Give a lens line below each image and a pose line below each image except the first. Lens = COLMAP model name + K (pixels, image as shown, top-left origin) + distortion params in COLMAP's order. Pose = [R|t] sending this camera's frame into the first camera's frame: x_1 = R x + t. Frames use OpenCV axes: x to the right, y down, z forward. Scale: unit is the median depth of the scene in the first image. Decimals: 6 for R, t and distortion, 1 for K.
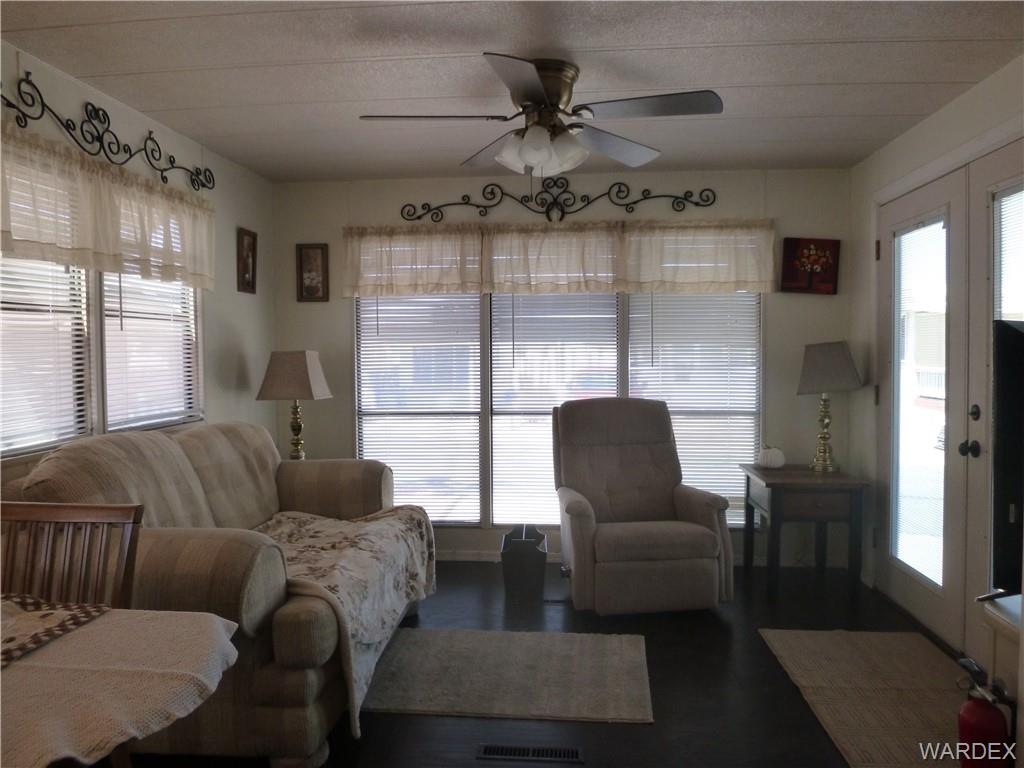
lens RADIAL K [[750.9, 0, 516.1], [0, 750.9, 378.3], [0, 0, 1]] dist [-0.023723, -0.007776]
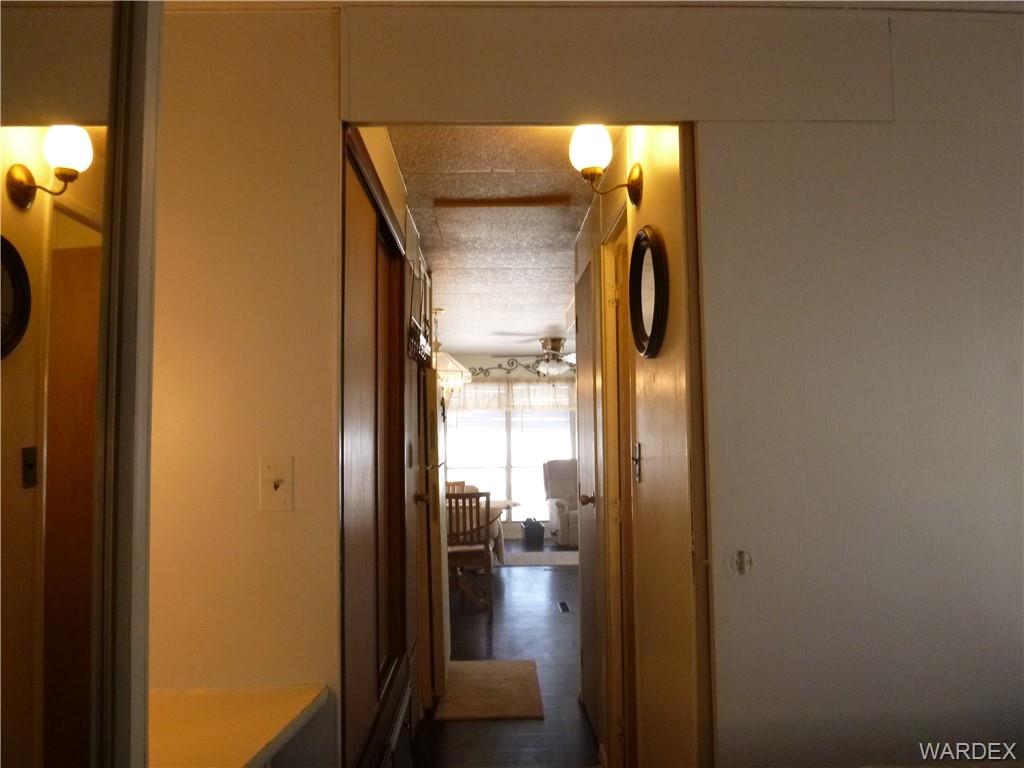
lens RADIAL K [[750.9, 0, 509.7], [0, 750.9, 380.9], [0, 0, 1]] dist [-0.023723, -0.007776]
pose [[0.993275, 0.004907, 0.115677, -0.400217], [0.006969, 0.994757, -0.102034, 0.029353], [-0.115571, 0.102154, 0.988032, -1.545027]]
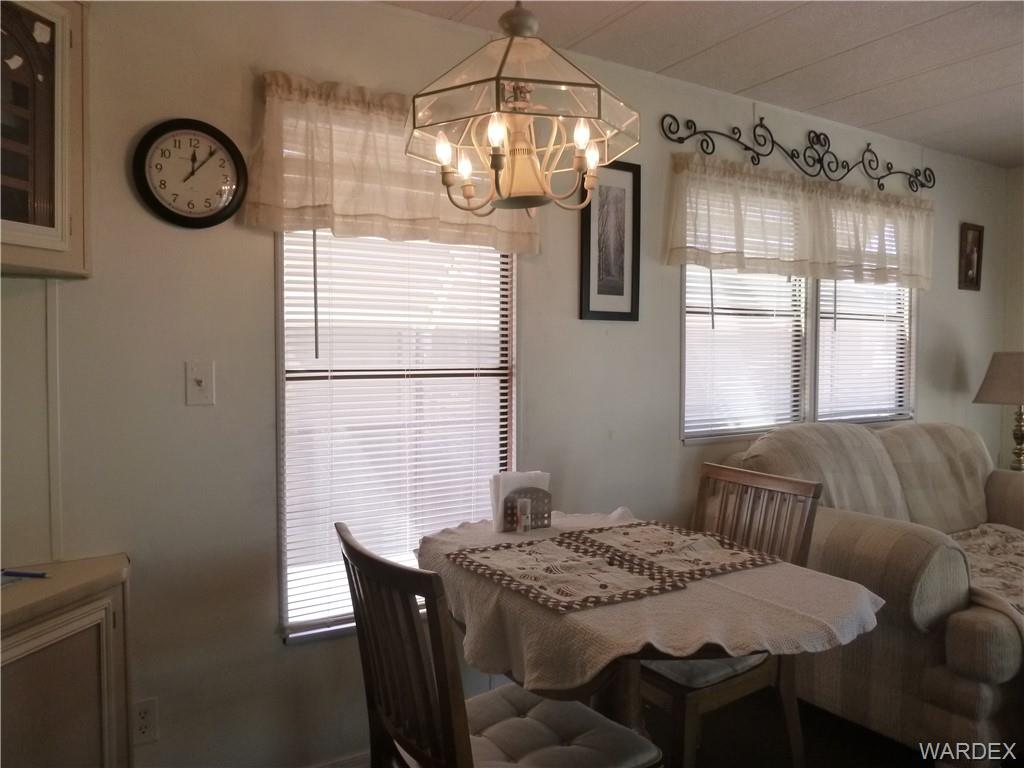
lens RADIAL K [[750.9, 0, 512.8], [0, 750.9, 384.4], [0, 0, 1]] dist [-0.023723, -0.007776]
pose [[0.598007, 0.046153, -0.800161, 0.077965], [-0.038951, 0.998835, 0.028502, 0.002131], [0.800544, 0.014122, 0.599108, -0.044098]]
